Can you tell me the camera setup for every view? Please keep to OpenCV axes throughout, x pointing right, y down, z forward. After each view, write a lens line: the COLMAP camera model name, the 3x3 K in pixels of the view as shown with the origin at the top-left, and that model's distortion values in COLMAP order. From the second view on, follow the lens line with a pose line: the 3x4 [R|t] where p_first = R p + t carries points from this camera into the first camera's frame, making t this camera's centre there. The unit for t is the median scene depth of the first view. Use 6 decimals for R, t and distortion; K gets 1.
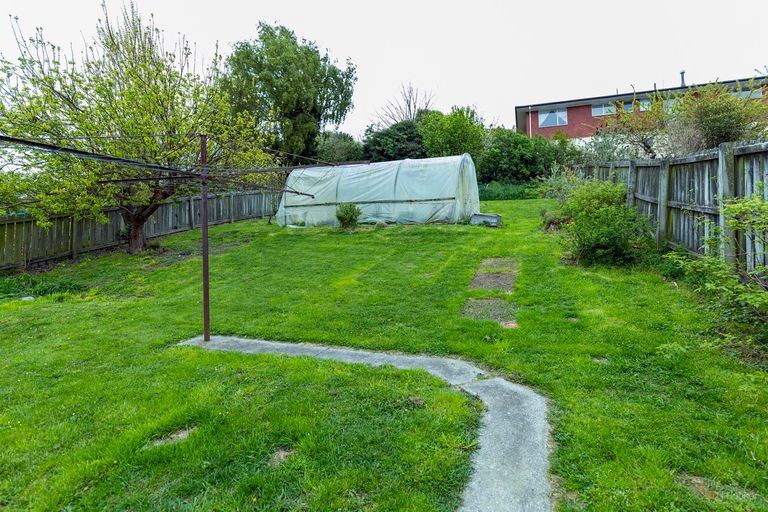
lens RADIAL K [[380.4, 0, 383.6], [0, 380.4, 253.7], [0, 0, 1]] dist [-0.005720, -0.000691]
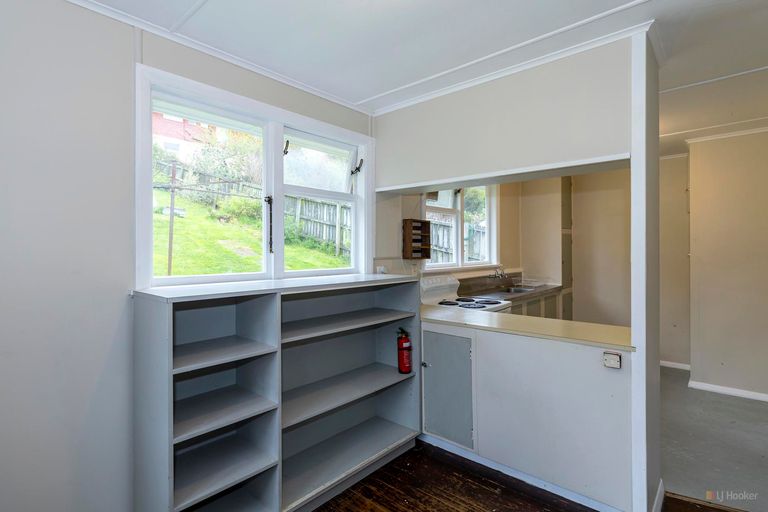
lens RADIAL K [[380.4, 0, 385.5], [0, 380.4, 252.6], [0, 0, 1]] dist [-0.005720, -0.000691]
pose [[0.426943, -0.011088, 0.904210, -0.593920], [-0.016671, 0.999658, 0.020130, 0.016137], [-0.904125, -0.023669, 0.426613, -0.229655]]
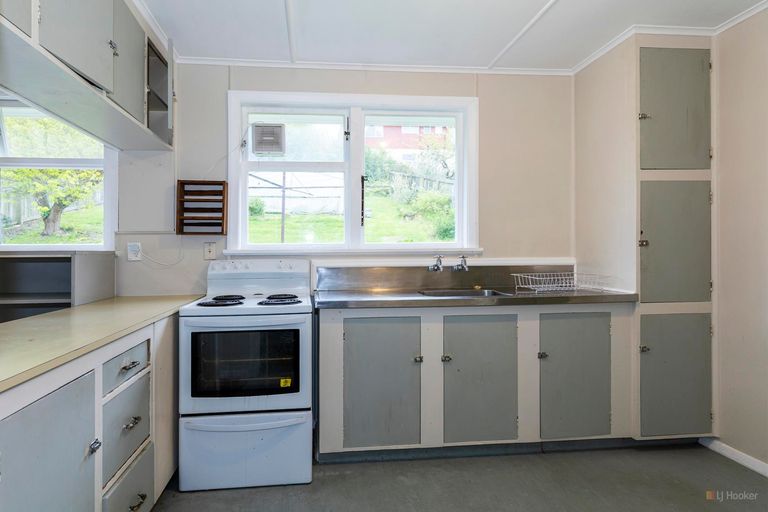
lens RADIAL K [[380.4, 0, 333.9], [0, 380.4, 256.7], [0, 0, 1]] dist [-0.005720, -0.000691]
pose [[0.925842, -0.017494, 0.377507, -0.399449], [0.004370, 0.999357, 0.035593, 0.027865], [-0.377886, -0.031304, 0.925323, -0.322854]]
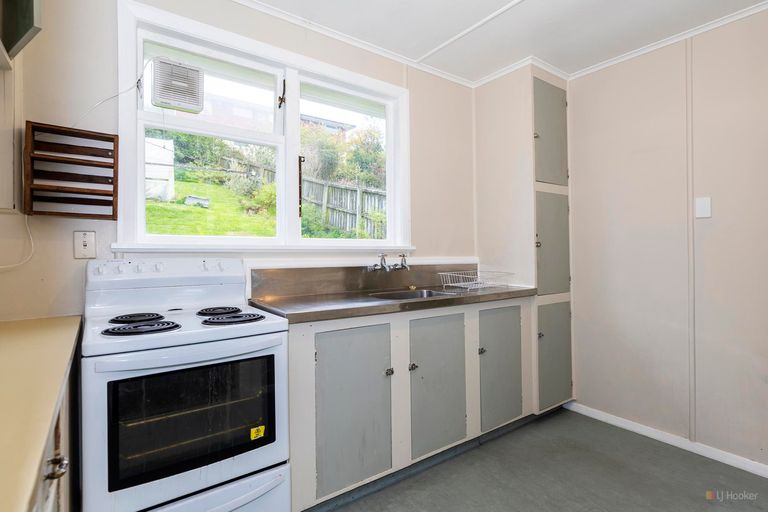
lens RADIAL K [[409.7, 0, 388.1], [0, 409.7, 252.3], [0, 0, 1]] dist [0.000371, -0.003881]
pose [[0.595348, -0.008310, 0.803425, -0.423393], [-0.019566, 0.999500, 0.024837, 0.028703], [-0.803229, -0.030506, 0.594888, -0.285932]]
